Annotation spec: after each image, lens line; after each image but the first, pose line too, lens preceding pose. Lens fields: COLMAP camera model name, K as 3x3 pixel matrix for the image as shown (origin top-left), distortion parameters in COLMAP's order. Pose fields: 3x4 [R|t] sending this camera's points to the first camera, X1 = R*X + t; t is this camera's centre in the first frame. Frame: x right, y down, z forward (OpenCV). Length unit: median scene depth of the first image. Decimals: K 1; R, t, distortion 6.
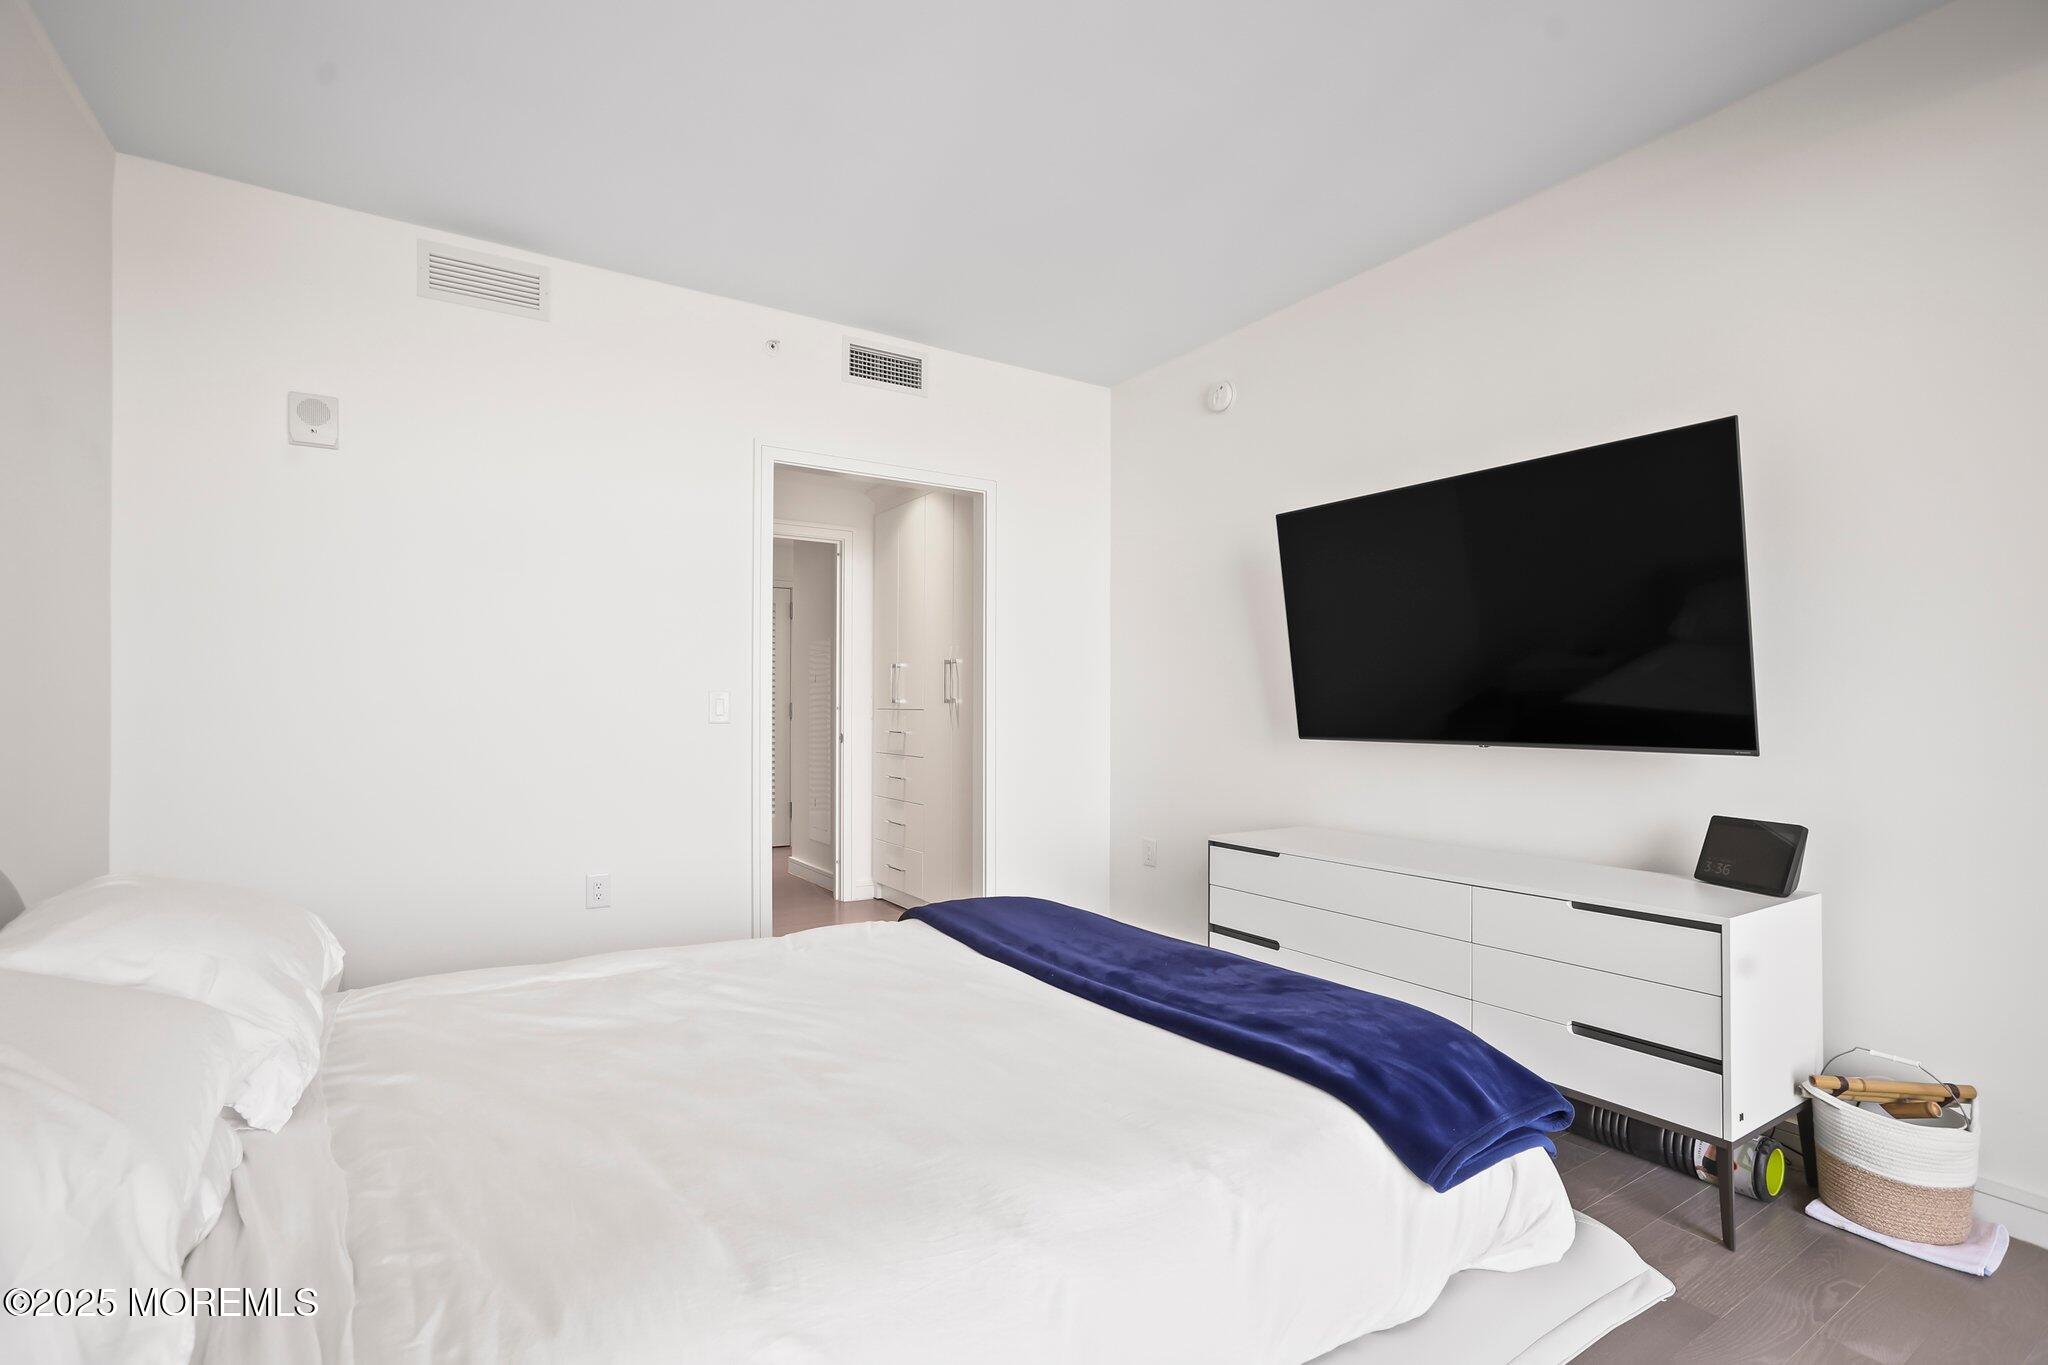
lens RADIAL K [[932.6, 0, 1027.8], [0, 932.6, 690.3], [0, 0, 1]] dist [-0.029755, 0.013264]
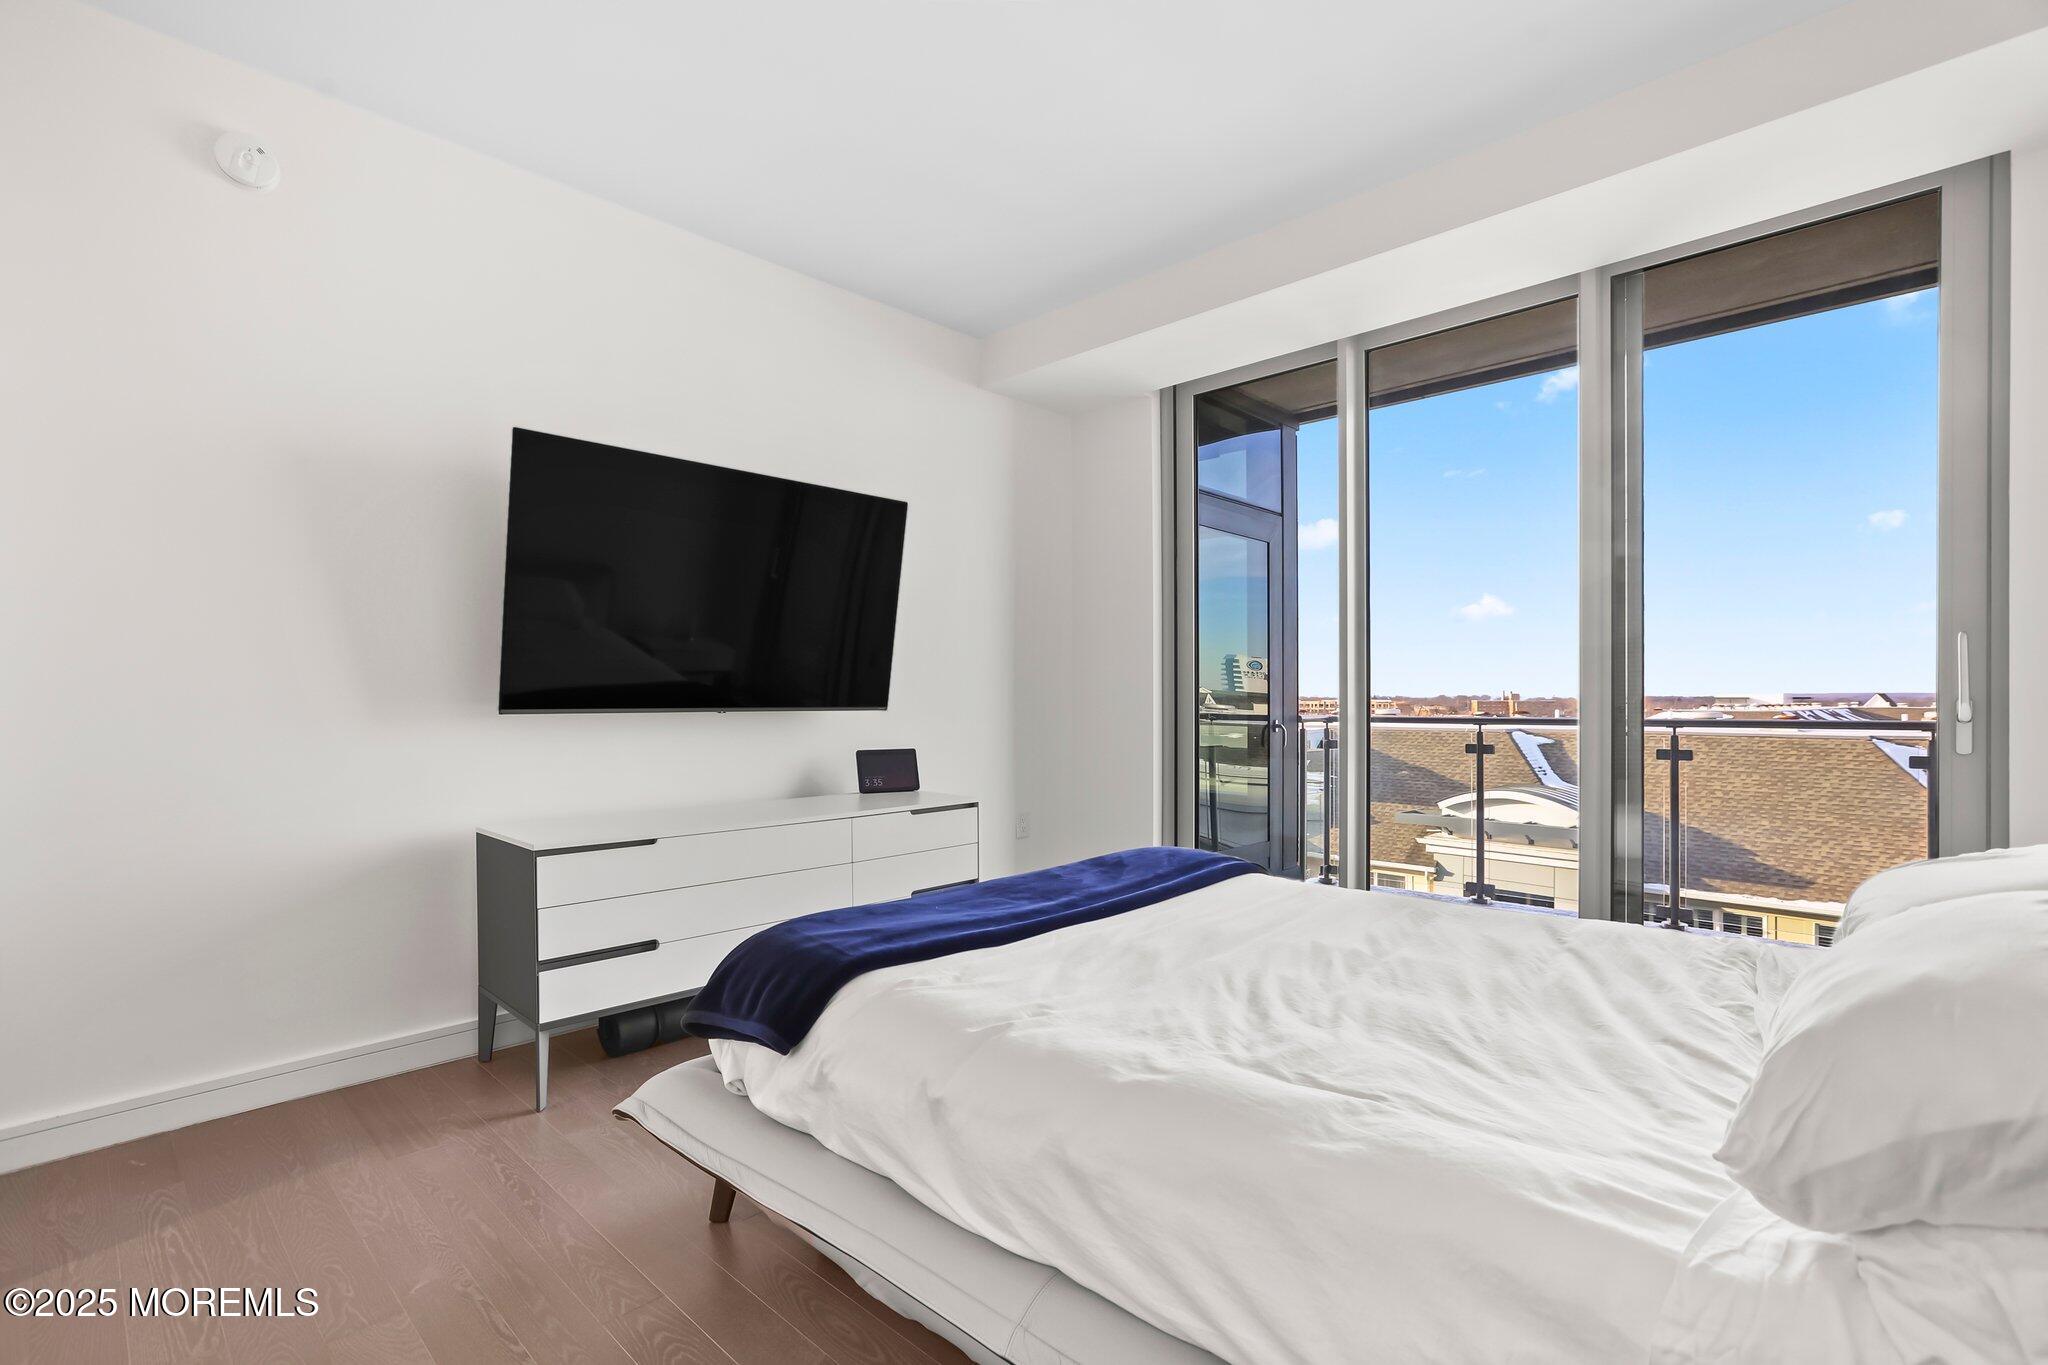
lens RADIAL K [[932.6, 0, 1016.8], [0, 932.6, 698.5], [0, 0, 1]] dist [-0.029755, 0.013264]
pose [[-0.180943, 0.000799, 0.983493, -0.814286], [-0.009926, 0.999947, -0.002638, 0.053414], [-0.983443, -0.010240, -0.180926, 1.037126]]
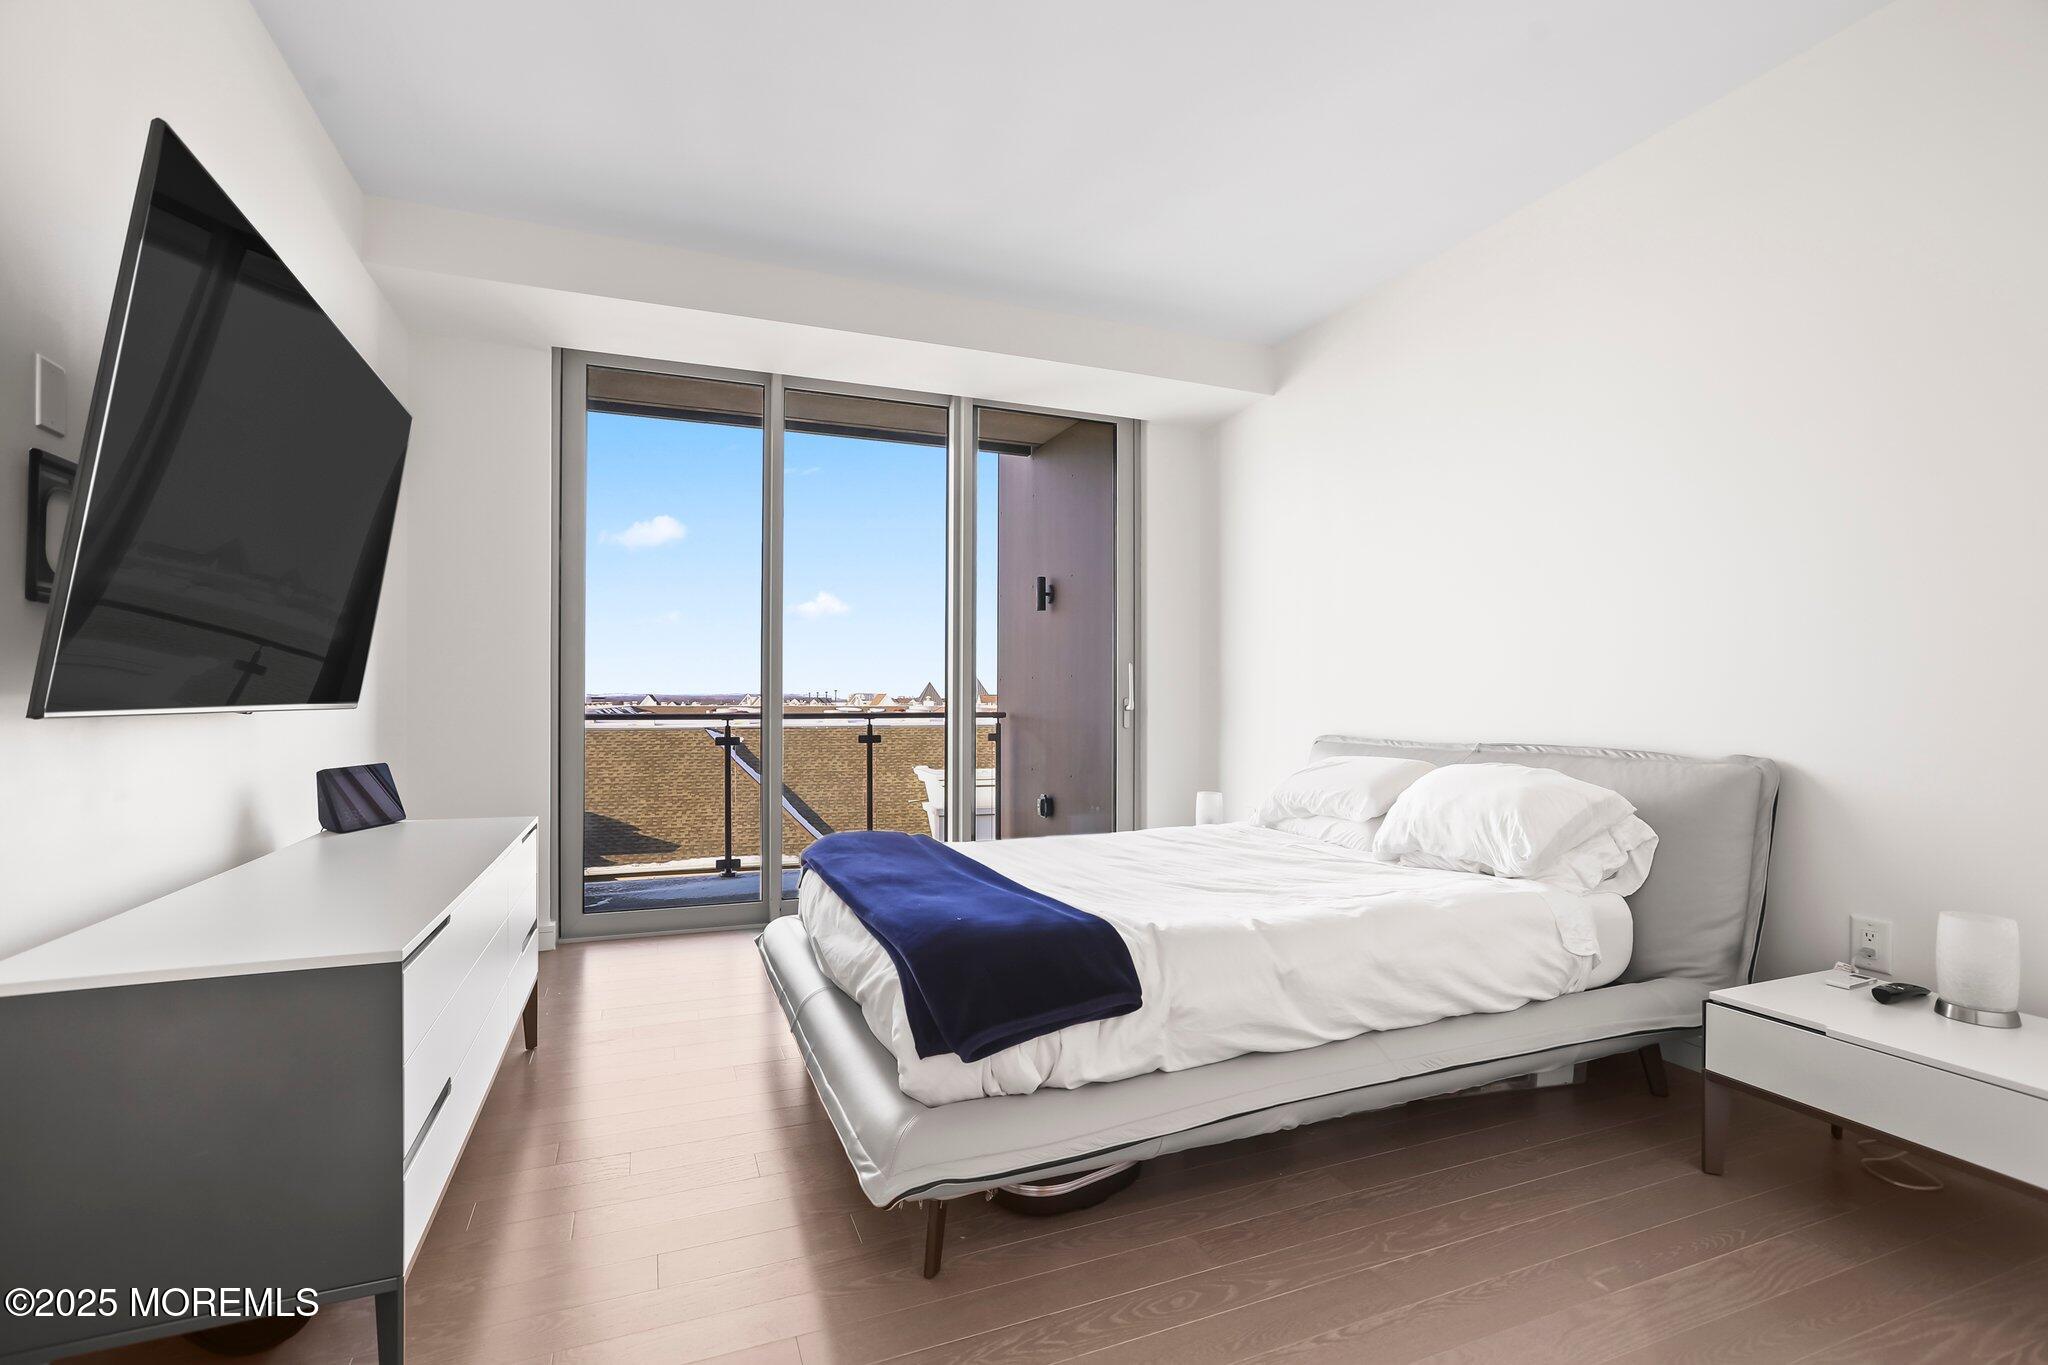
lens RADIAL K [[932.6, 0, 1035.9], [0, 932.6, 691.1], [0, 0, 1]] dist [-0.029755, 0.013264]
pose [[-0.973602, -0.003919, 0.228217, -0.233072], [-0.009077, 0.999726, -0.021557, 0.067629], [-0.228070, -0.023060, -0.973372, 1.815641]]
